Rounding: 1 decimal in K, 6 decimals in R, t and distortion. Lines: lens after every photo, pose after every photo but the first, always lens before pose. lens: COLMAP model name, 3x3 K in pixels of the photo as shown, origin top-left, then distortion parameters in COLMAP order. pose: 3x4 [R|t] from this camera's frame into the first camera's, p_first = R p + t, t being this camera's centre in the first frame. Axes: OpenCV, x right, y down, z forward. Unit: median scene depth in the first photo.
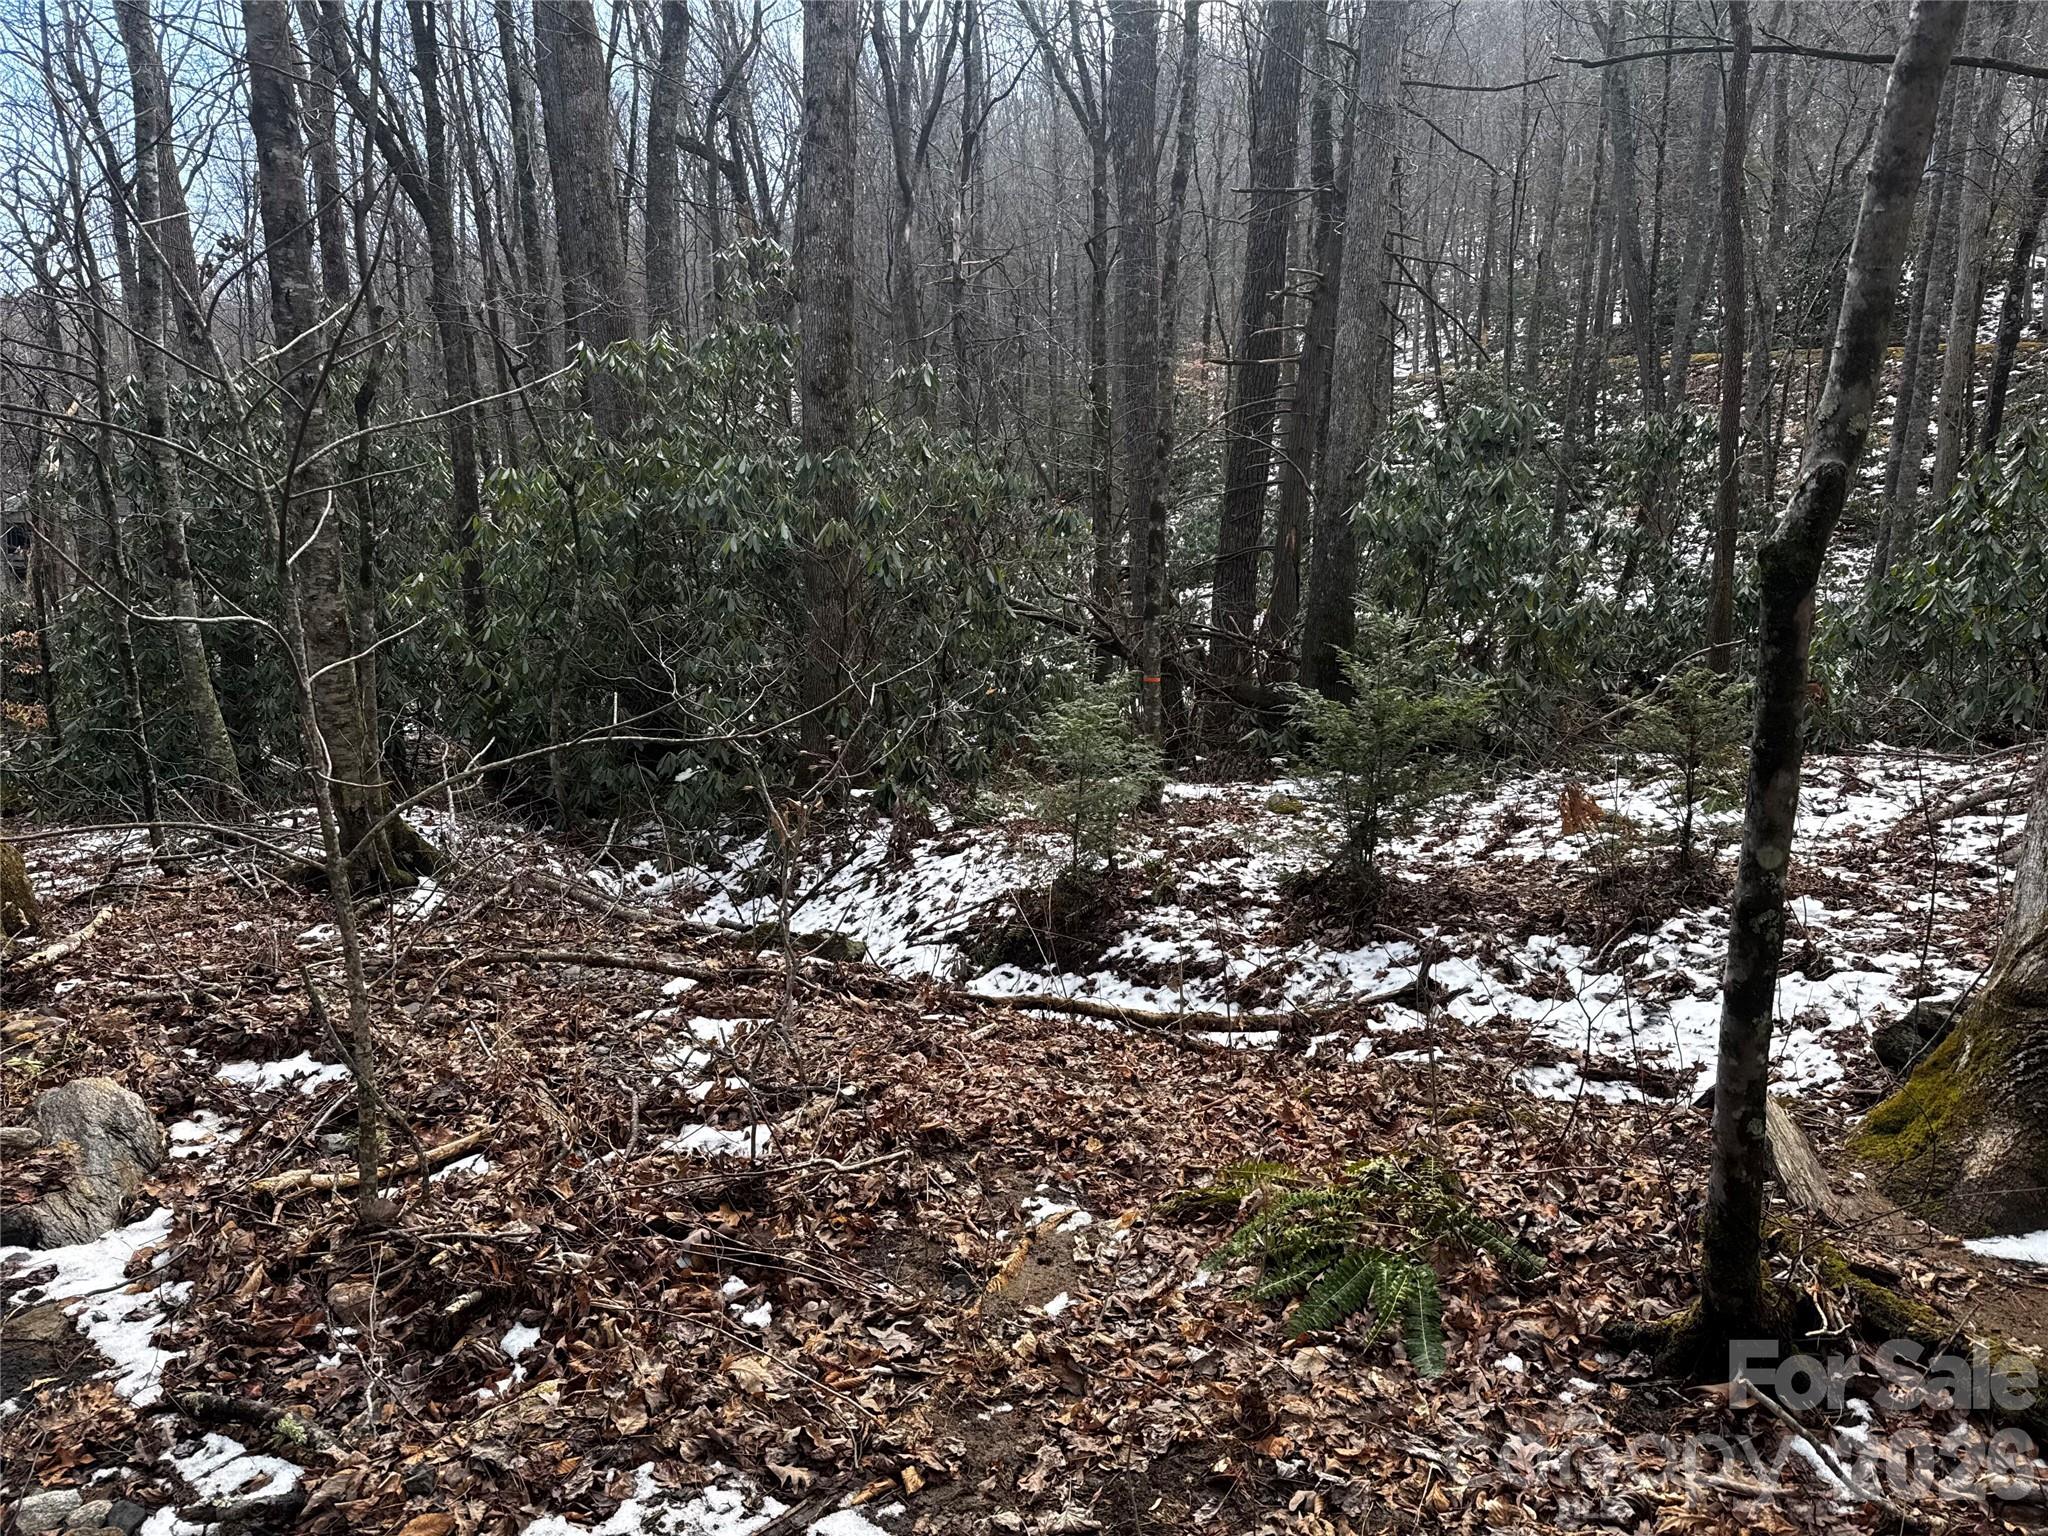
lens RADIAL K [[1426.4, 0, 1024.0], [0, 1426.4, 768.0], [0, 0, 1]] dist [0.053066, -0.063911]
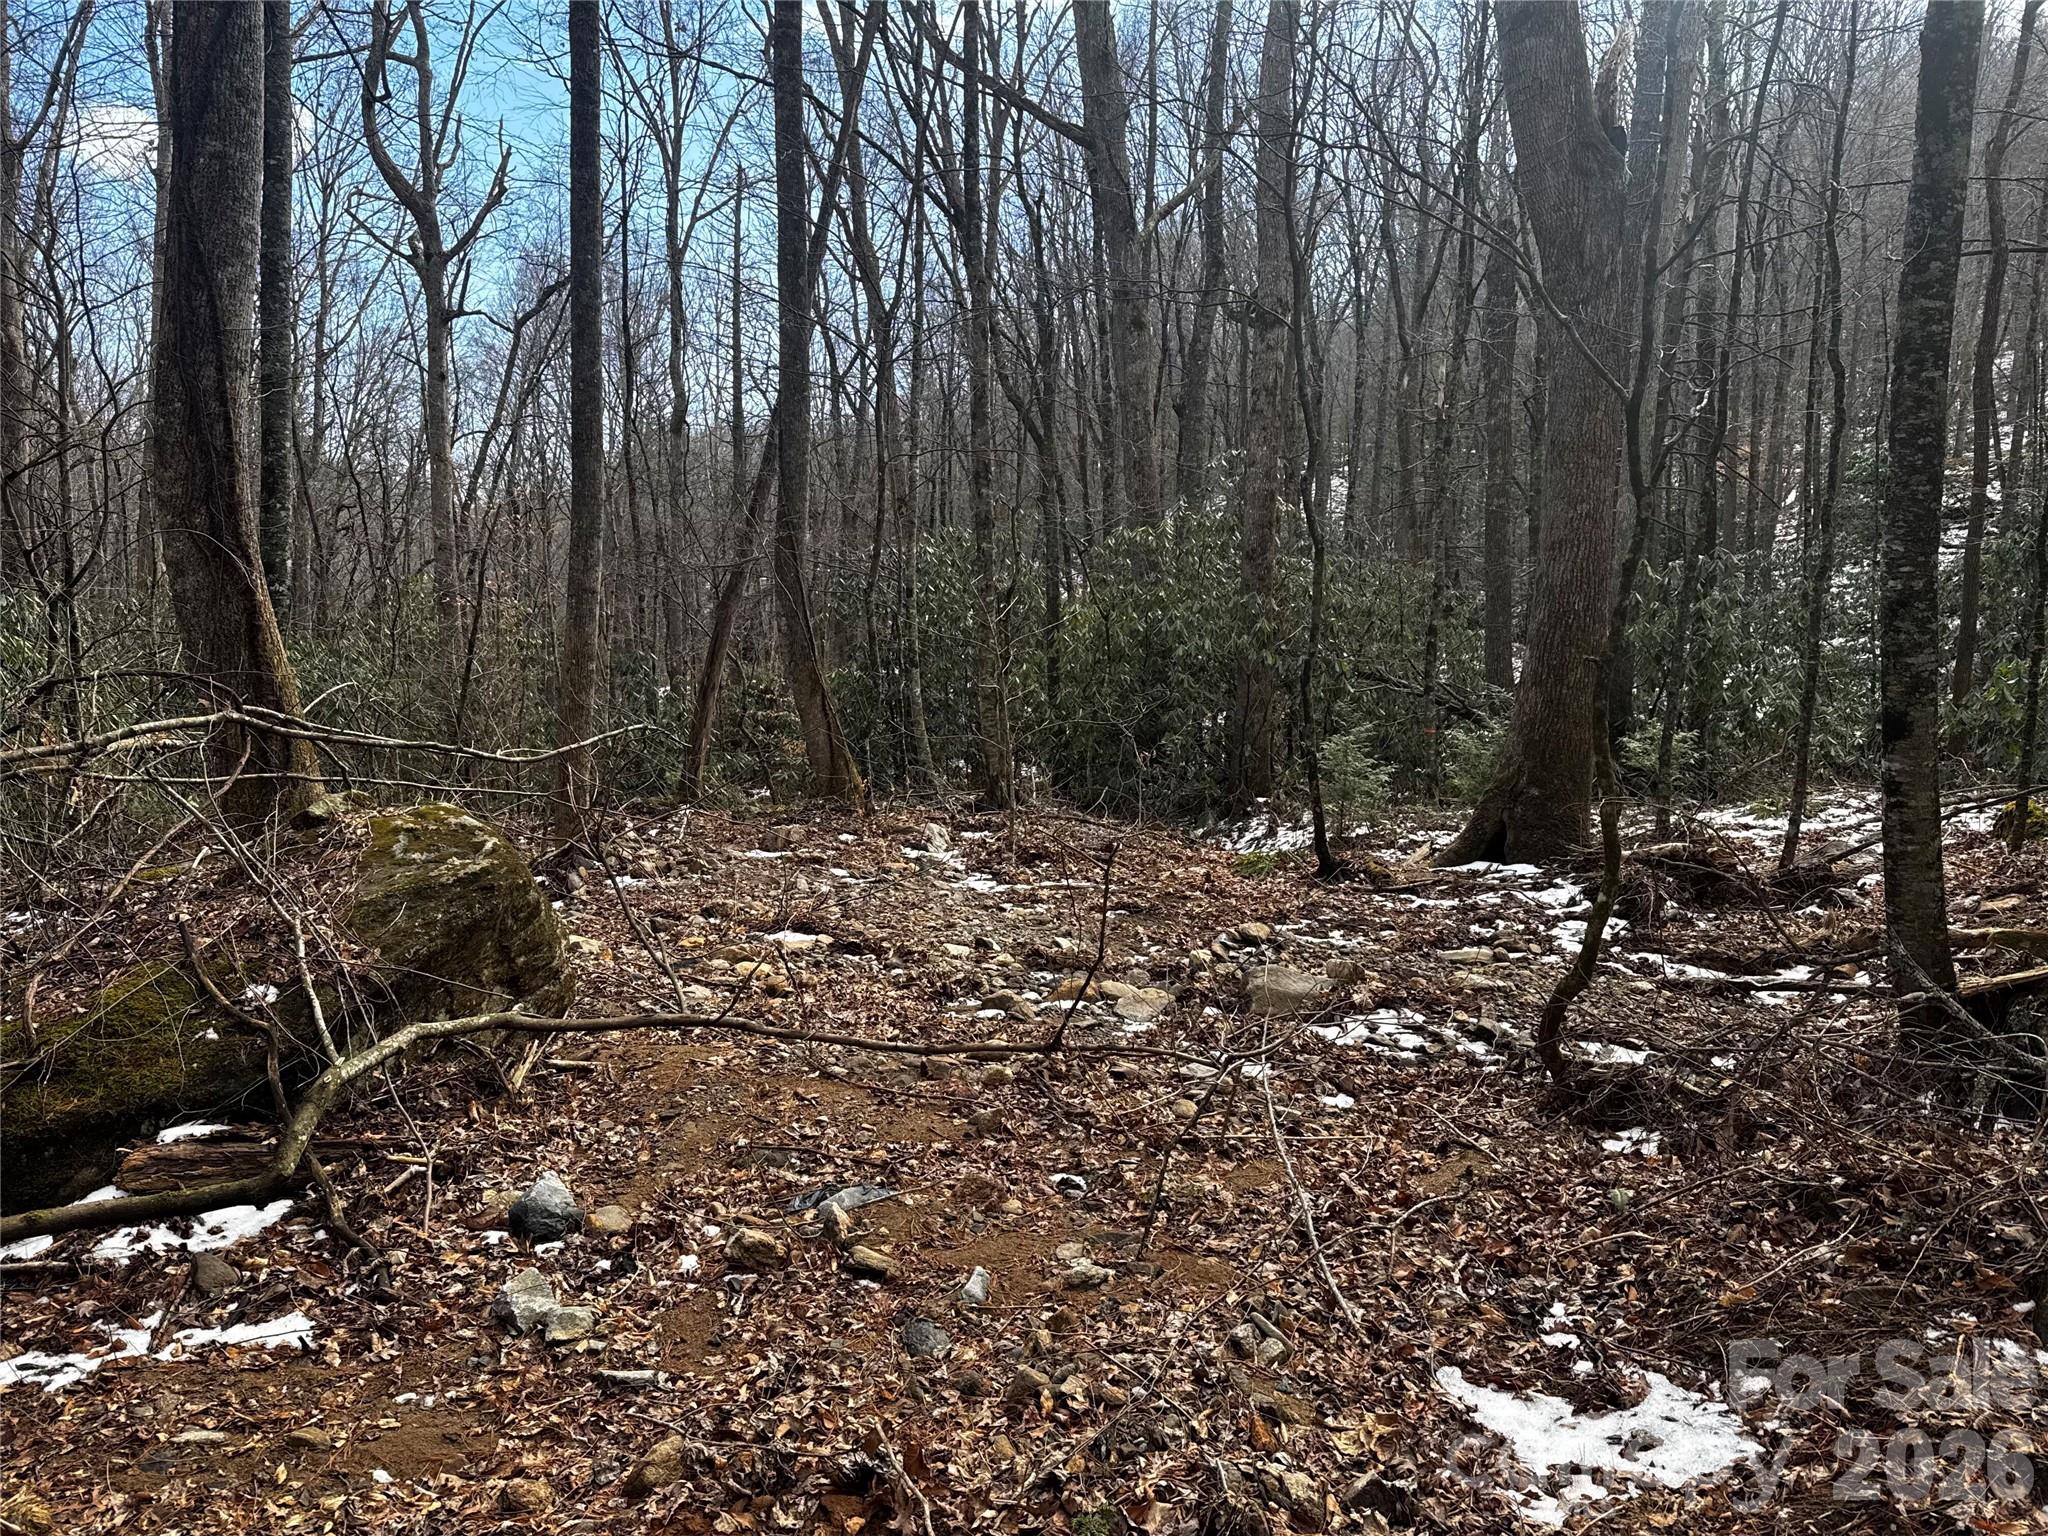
lens RADIAL K [[1426.4, 0, 1024.0], [0, 1426.4, 768.0], [0, 0, 1]] dist [0.053066, -0.063911]
pose [[0.924311, 0.036589, -0.379882, 0.253068], [-0.055933, 0.997633, -0.040006, 0.061831], [0.377519, 0.058226, 0.924169, -0.620682]]
